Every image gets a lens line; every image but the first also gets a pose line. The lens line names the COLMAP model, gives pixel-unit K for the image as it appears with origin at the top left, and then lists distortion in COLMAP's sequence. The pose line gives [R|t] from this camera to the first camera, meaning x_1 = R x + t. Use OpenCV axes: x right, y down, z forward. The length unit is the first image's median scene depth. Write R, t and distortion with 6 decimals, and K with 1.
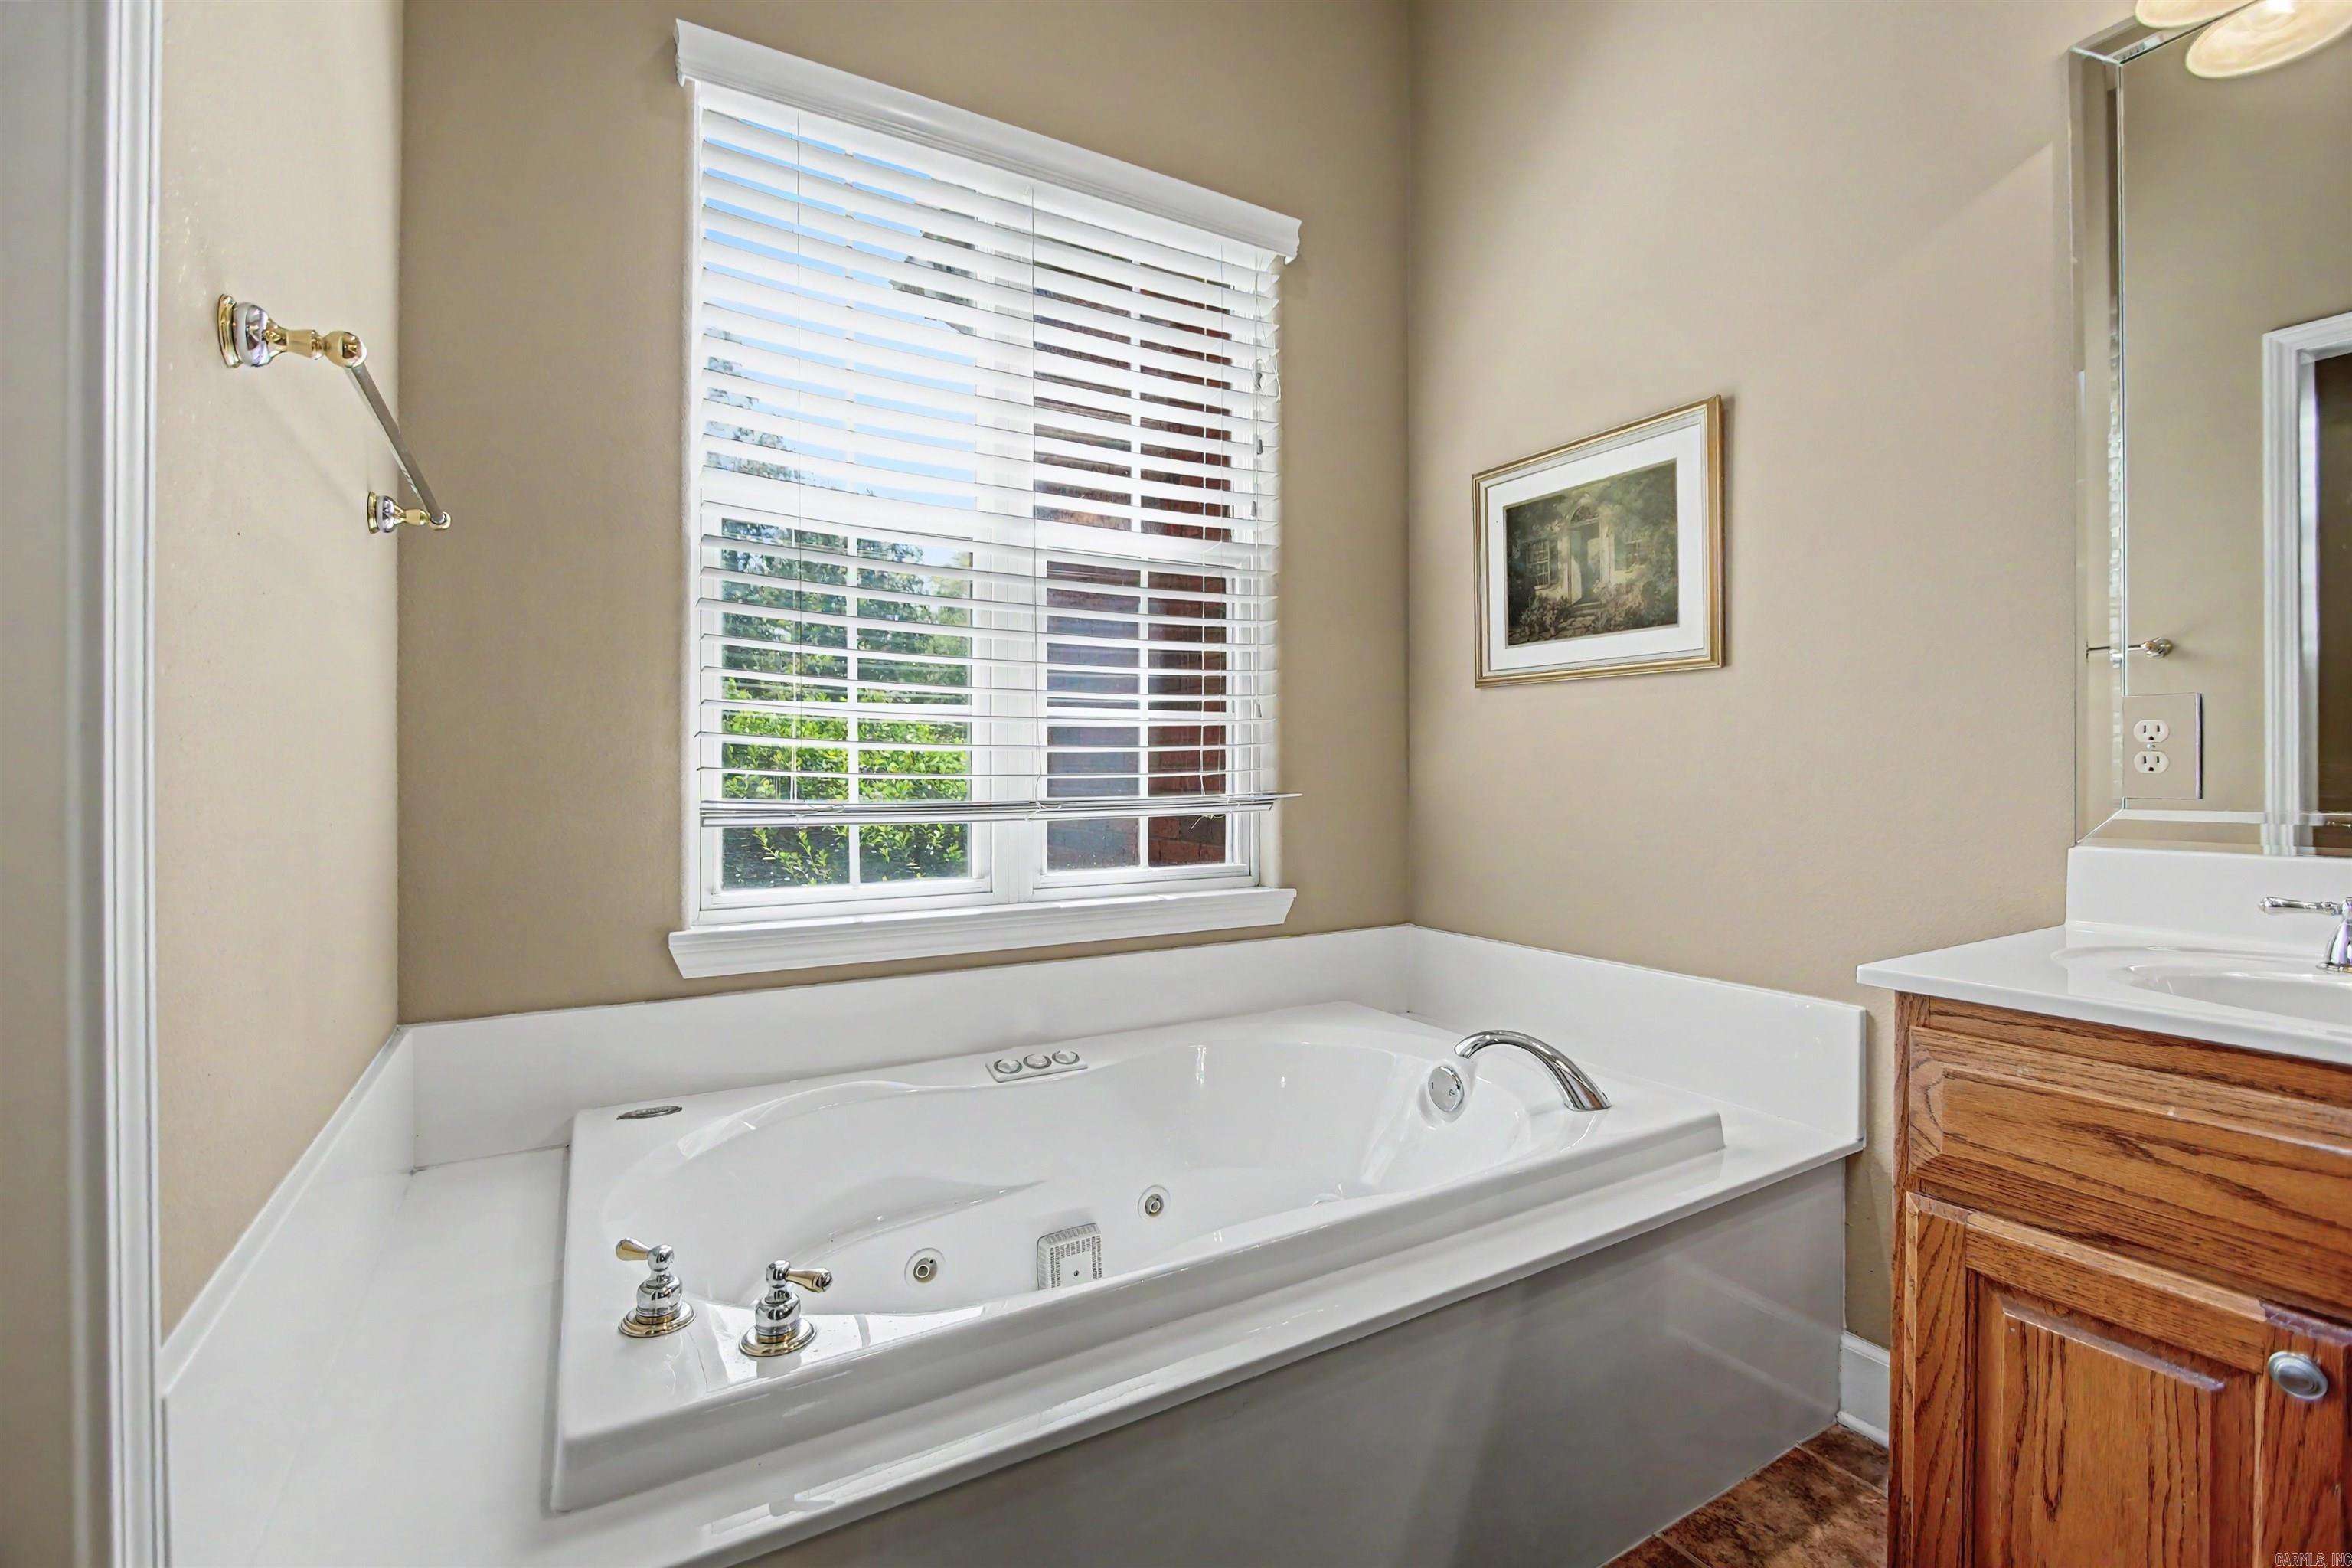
lens RADIAL K [[1036.7, 0, 1178.3], [0, 1036.7, 767.5], [0, 0, 1]] dist [-0.016199, 0.000748]
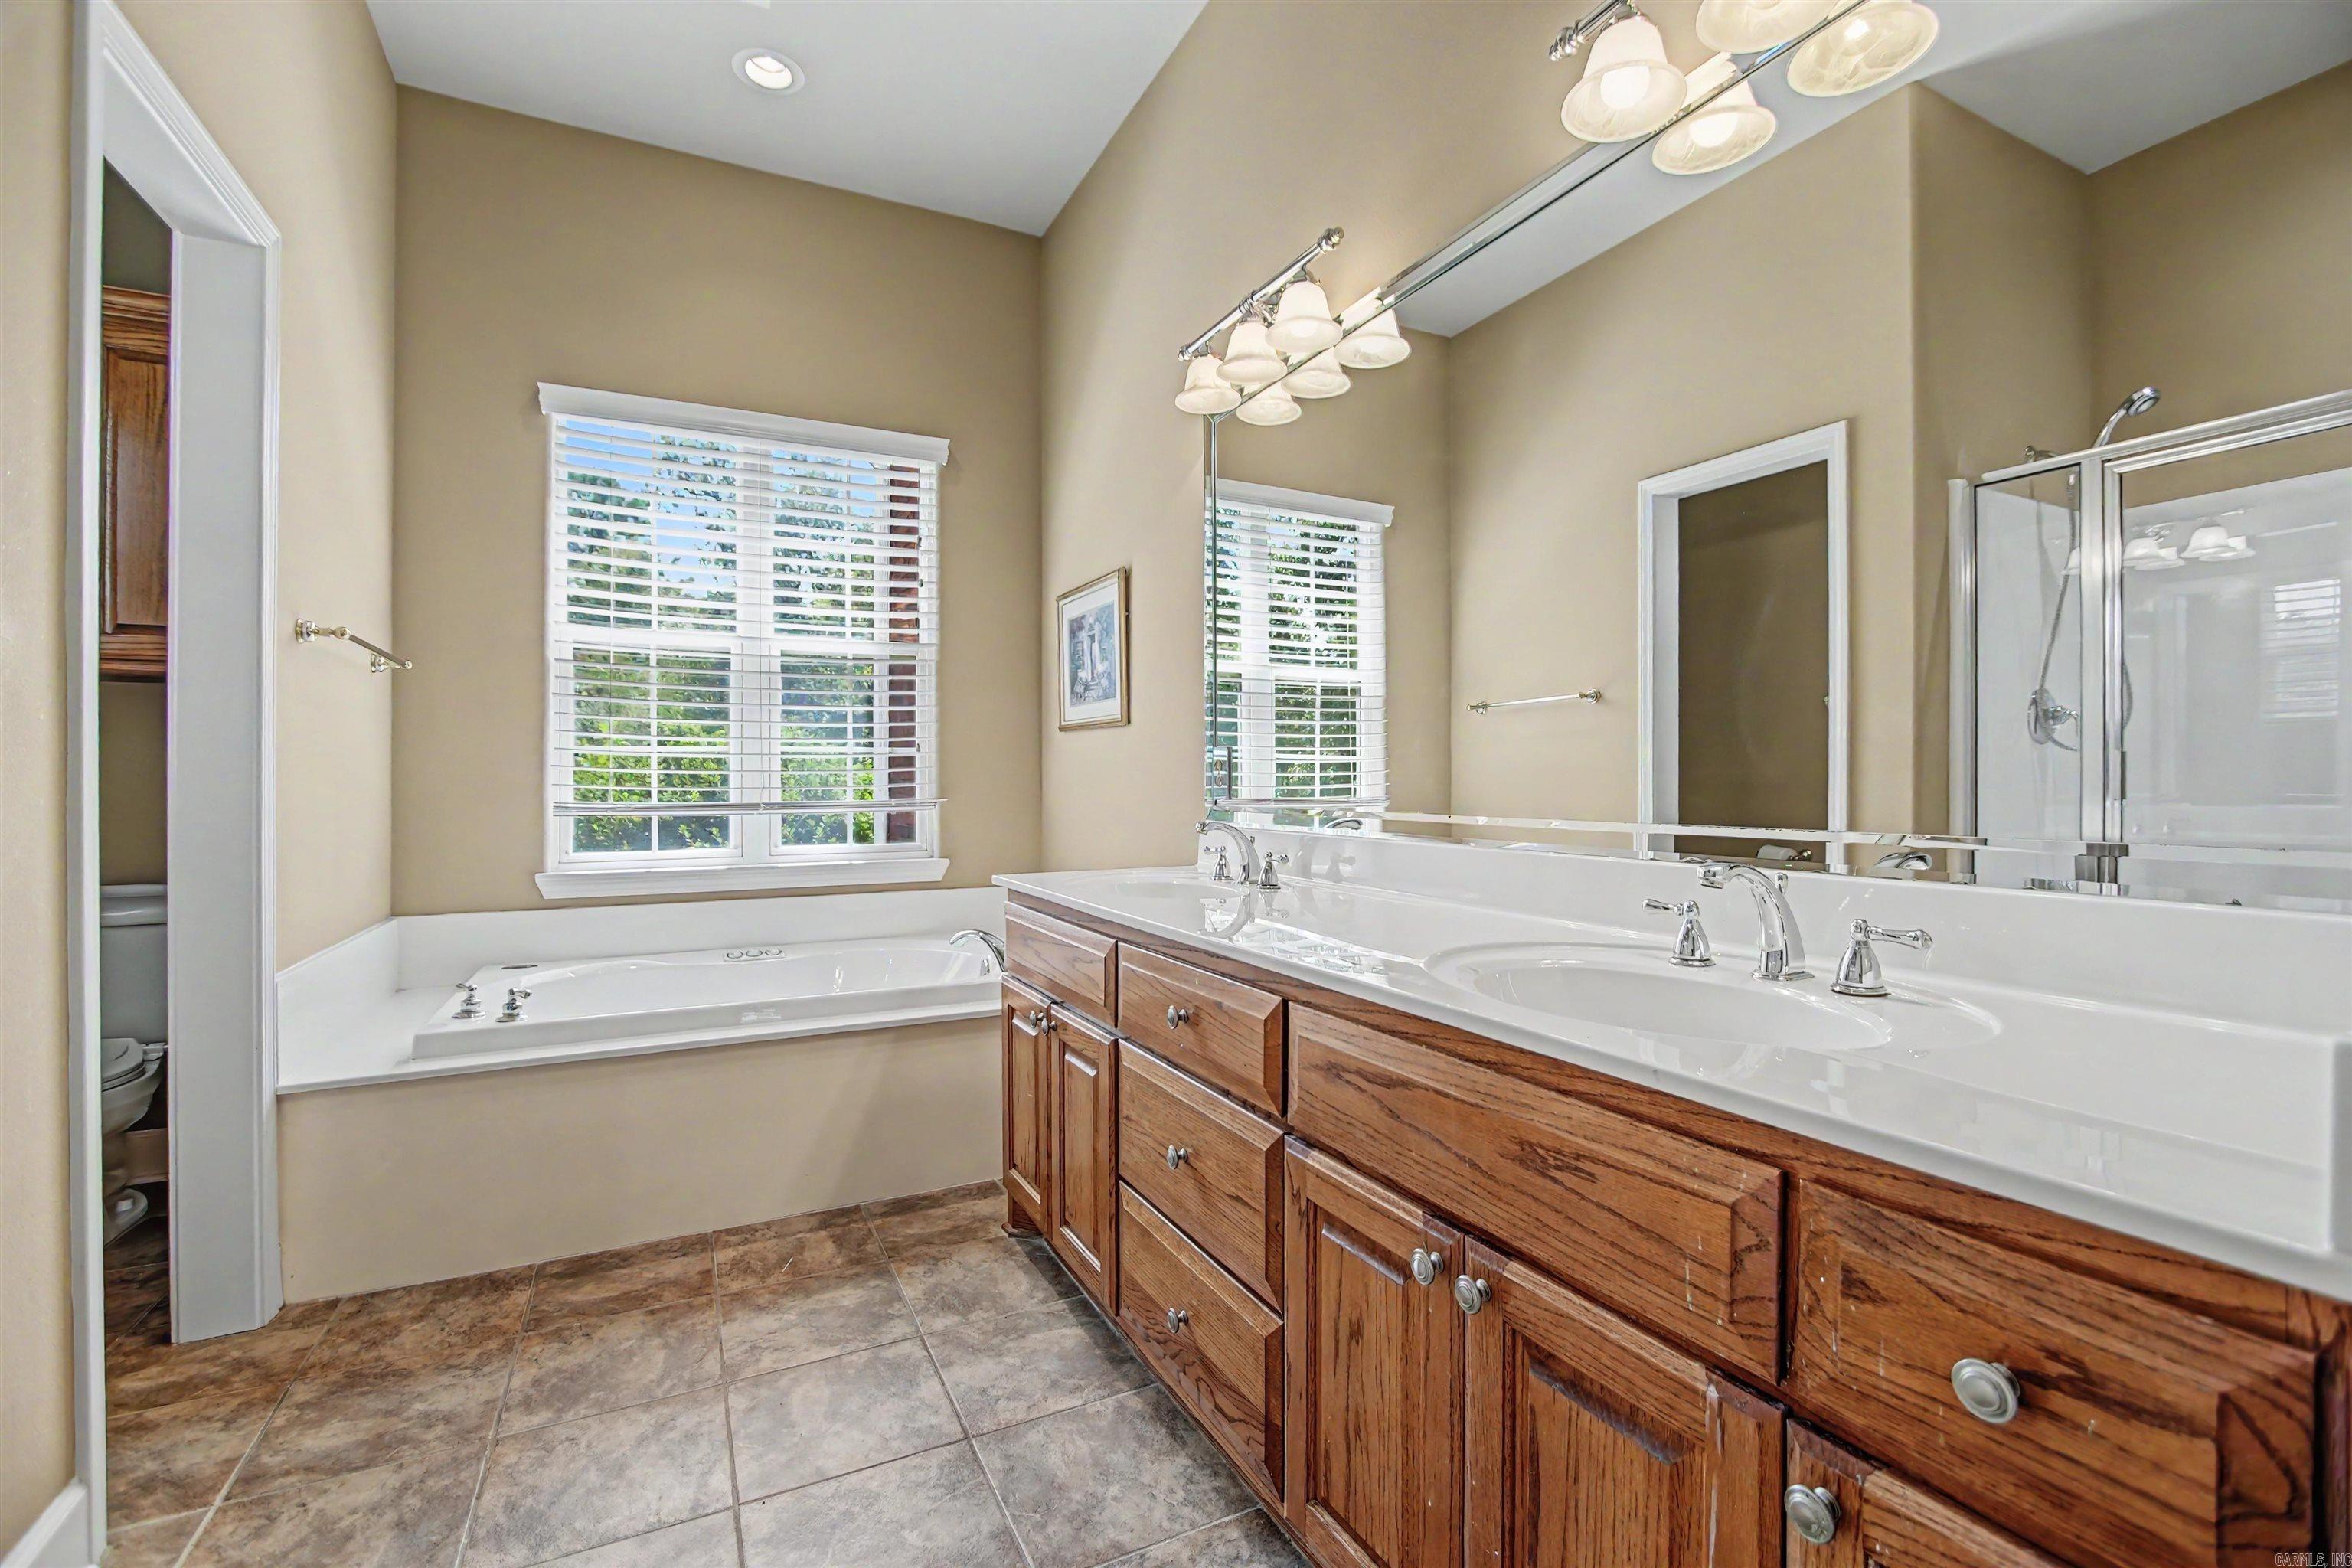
lens RADIAL K [[1036.7, 0, 1178.3], [0, 1036.7, 767.5], [0, 0, 1]] dist [-0.016199, 0.000748]
pose [[0.998134, -0.002649, -0.061004, 0.663121], [0.002283, 0.999979, -0.006069, -0.014019], [0.061019, 0.005919, 0.998119, -0.667876]]
